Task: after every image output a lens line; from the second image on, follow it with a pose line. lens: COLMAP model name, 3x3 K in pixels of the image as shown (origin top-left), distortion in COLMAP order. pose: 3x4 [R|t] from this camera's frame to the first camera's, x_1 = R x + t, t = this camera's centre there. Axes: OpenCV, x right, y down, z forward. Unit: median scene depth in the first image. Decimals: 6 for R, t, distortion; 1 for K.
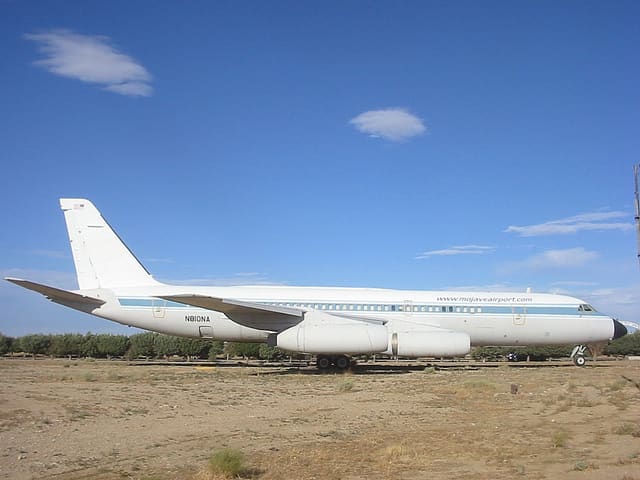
lens RADIAL K [[773.4, 0, 320.0], [0, 773.4, 240.0], [0, 0, 1]] dist [-0.239547, -0.014060]
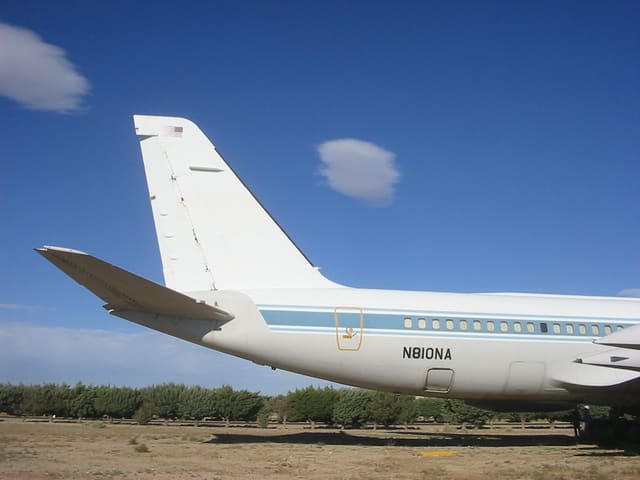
lens RADIAL K [[776.7, 0, 320.0], [0, 776.7, 240.0], [0, 0, 1]] dist [-0.146759, 0.025891]
pose [[0.996677, 0.033314, 0.074332, -0.146312], [-0.027790, 0.996860, -0.074154, 0.037283], [-0.076569, 0.071841, 0.994473, 0.273296]]
